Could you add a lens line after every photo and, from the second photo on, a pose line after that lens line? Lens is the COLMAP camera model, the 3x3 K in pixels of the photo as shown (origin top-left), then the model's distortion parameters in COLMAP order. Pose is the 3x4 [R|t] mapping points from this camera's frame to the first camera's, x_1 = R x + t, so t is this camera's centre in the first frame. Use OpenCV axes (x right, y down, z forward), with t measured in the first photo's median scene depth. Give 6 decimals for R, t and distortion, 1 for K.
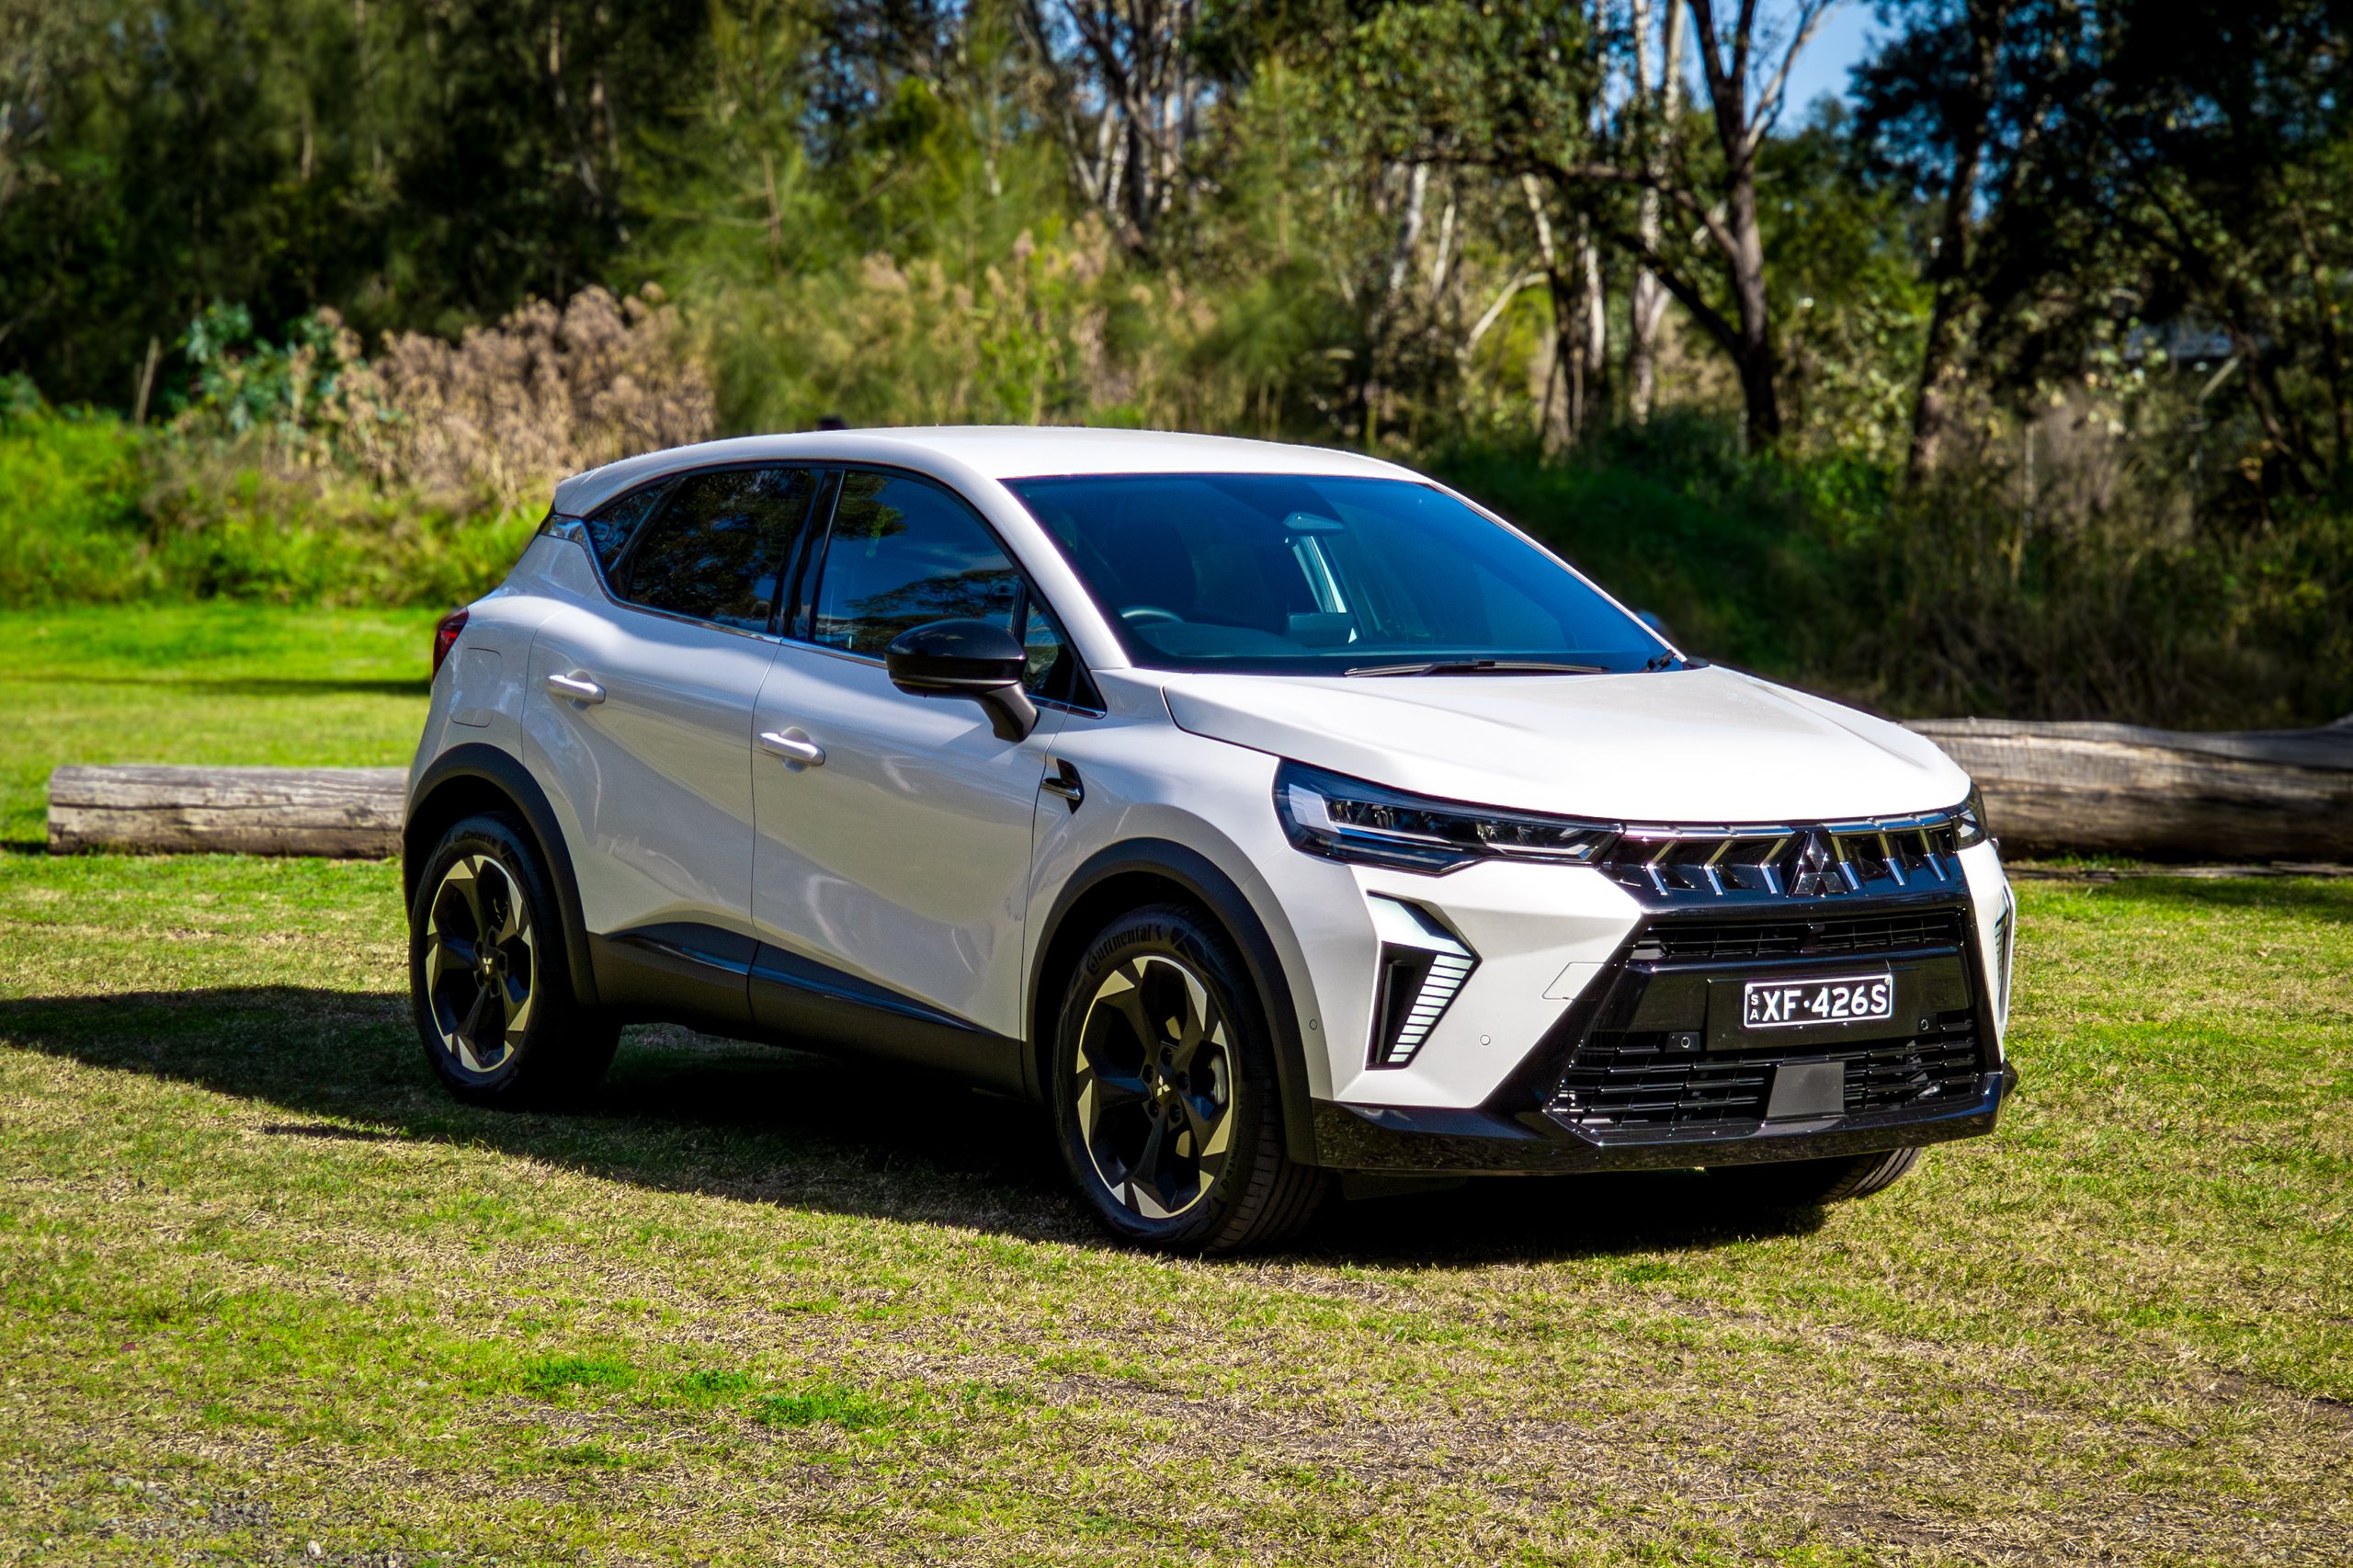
lens RADIAL K [[4950.8, 0, 1184.1], [0, 4950.8, 877.0], [0, 0, 1]] dist [0.179759, 0.337512]
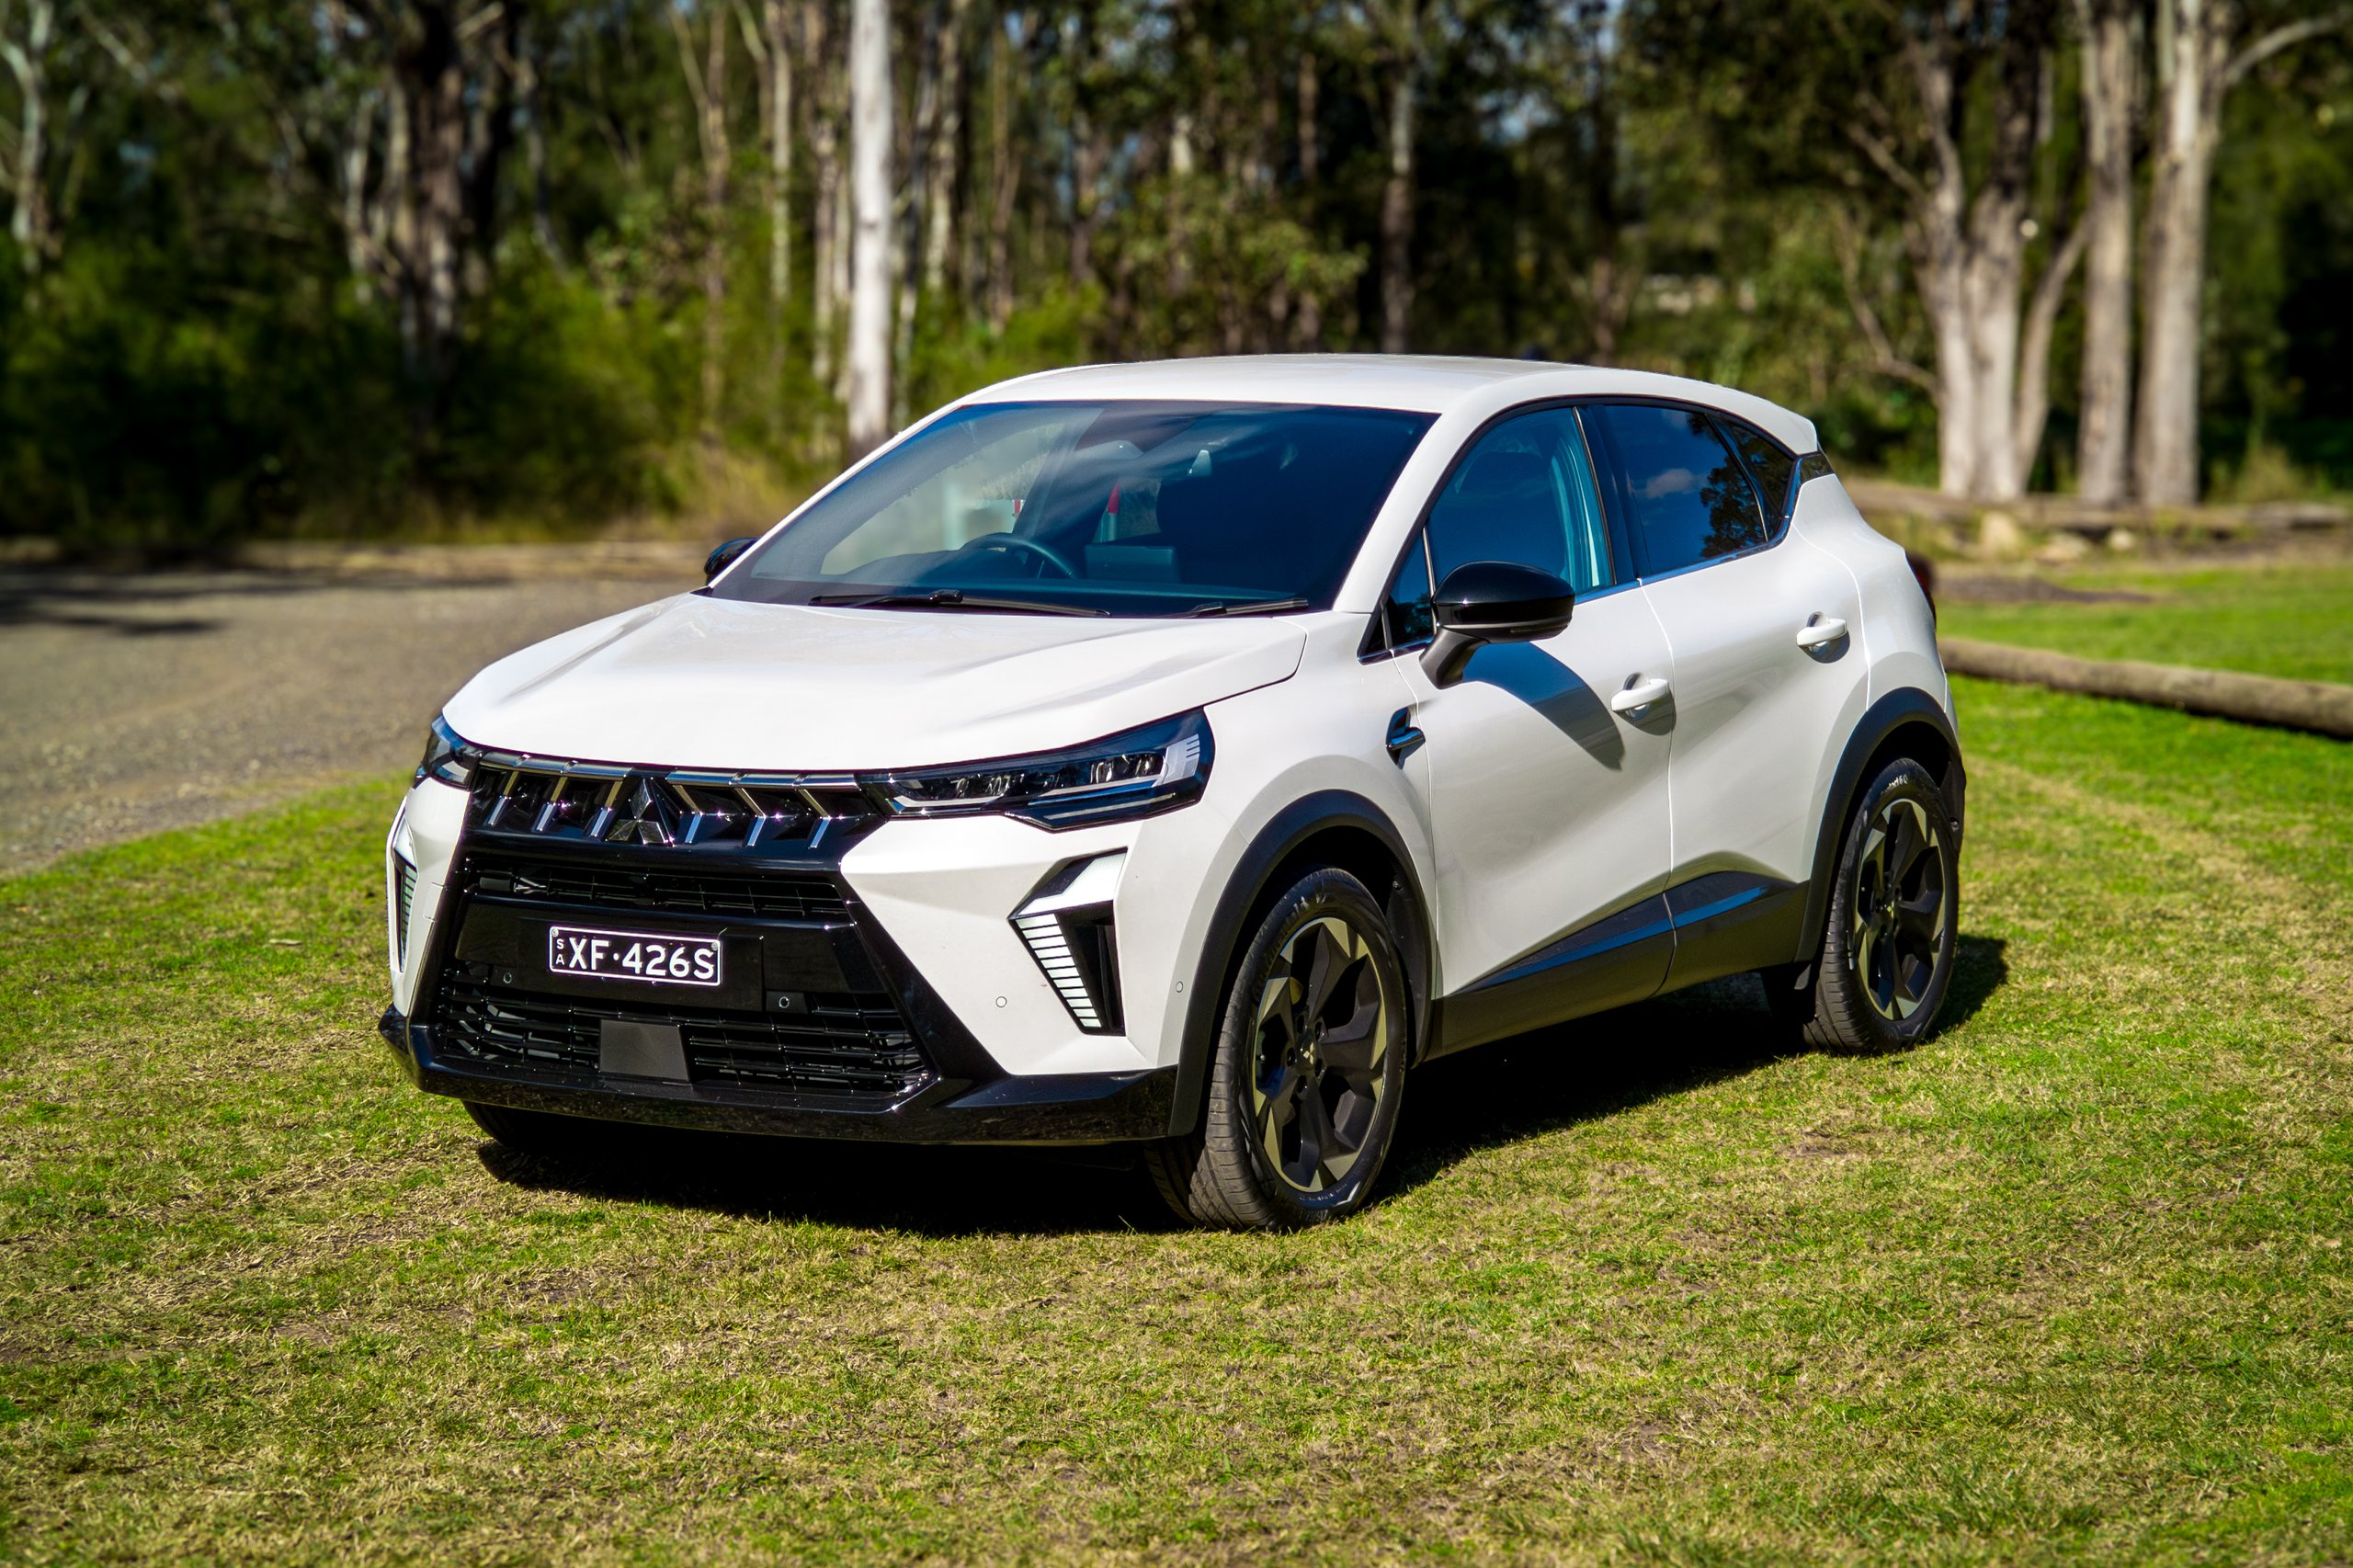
lens RADIAL K [[4949.2, 0, 1105.5], [0, 4949.2, 789.9], [0, 0, 1]] dist [0.102566, 0.969544]
pose [[0.384650, 0.071142, -0.920317, 1.023412], [-0.076770, 0.996037, 0.044909, -0.055543], [0.919864, 0.053379, 0.388587, 0.710303]]
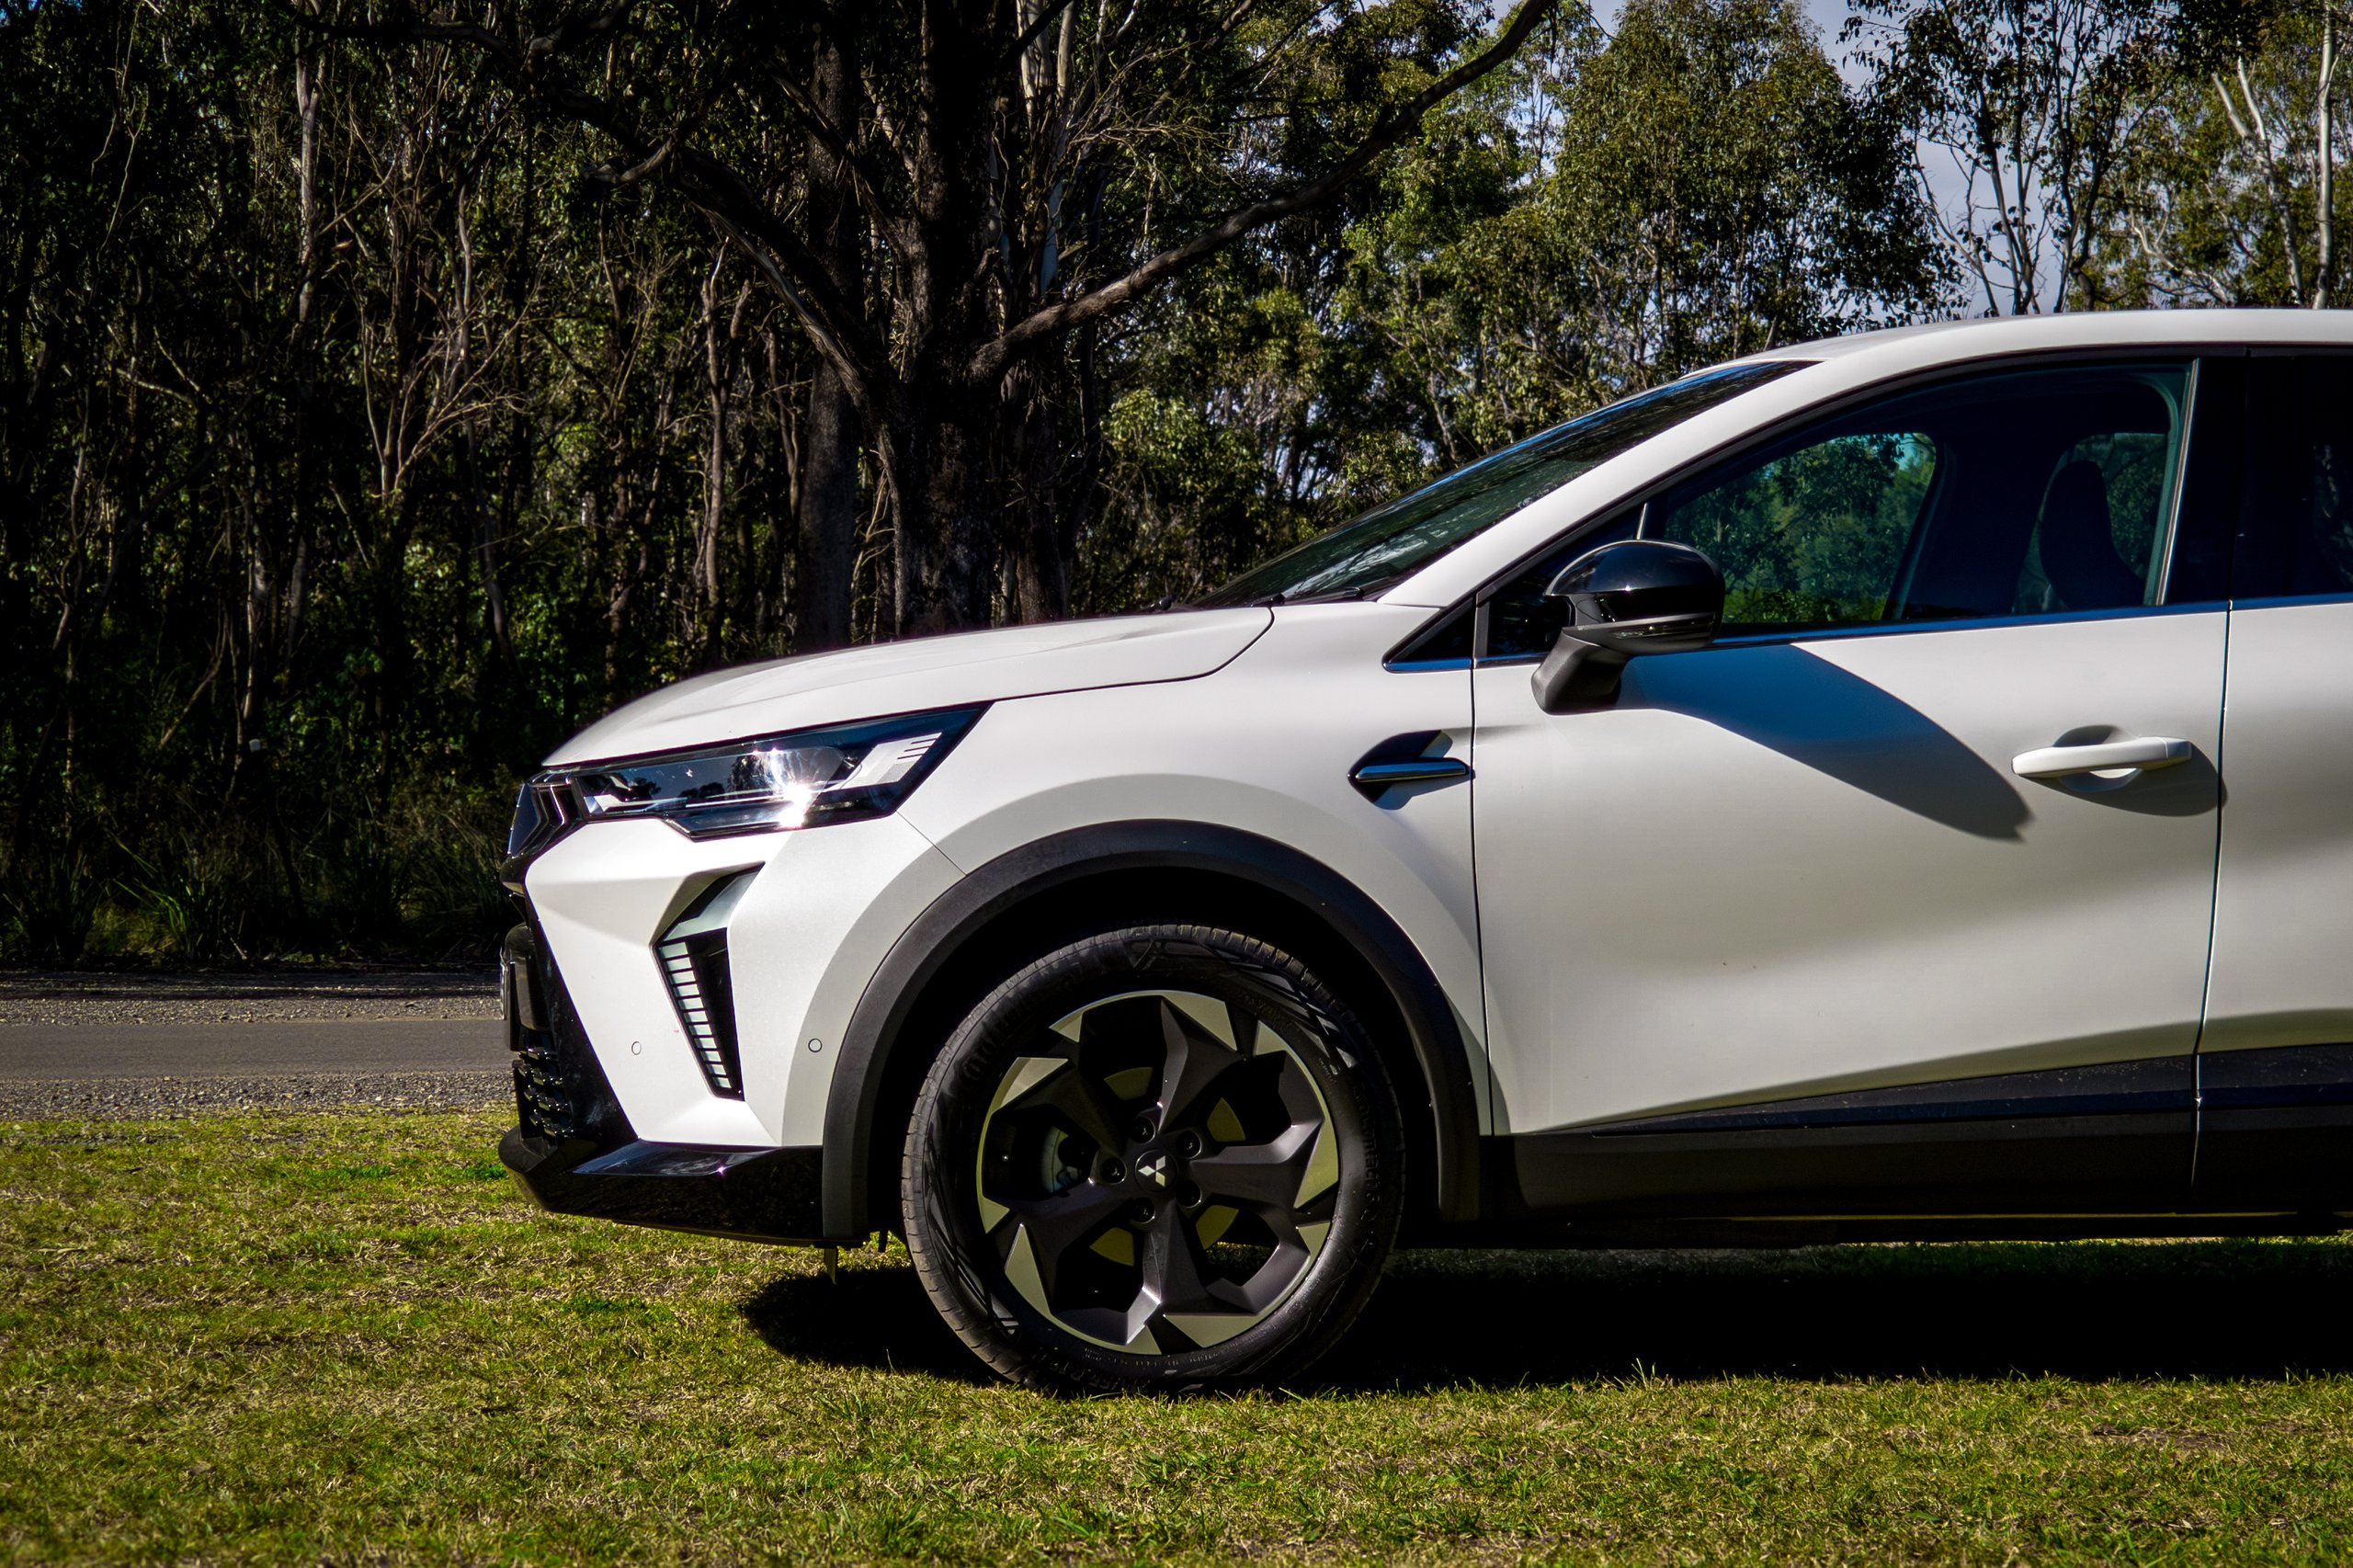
lens RADIAL K [[4950.8, 0, 1184.1], [0, 4950.8, 877.0], [0, 0, 1]] dist [0.179759, 0.337512]
pose [[-0.470529, 0.007691, -0.882351, 0.793997], [-0.087289, 0.994651, 0.055218, -0.047643], [0.878057, 0.103001, -0.467341, 1.471788]]
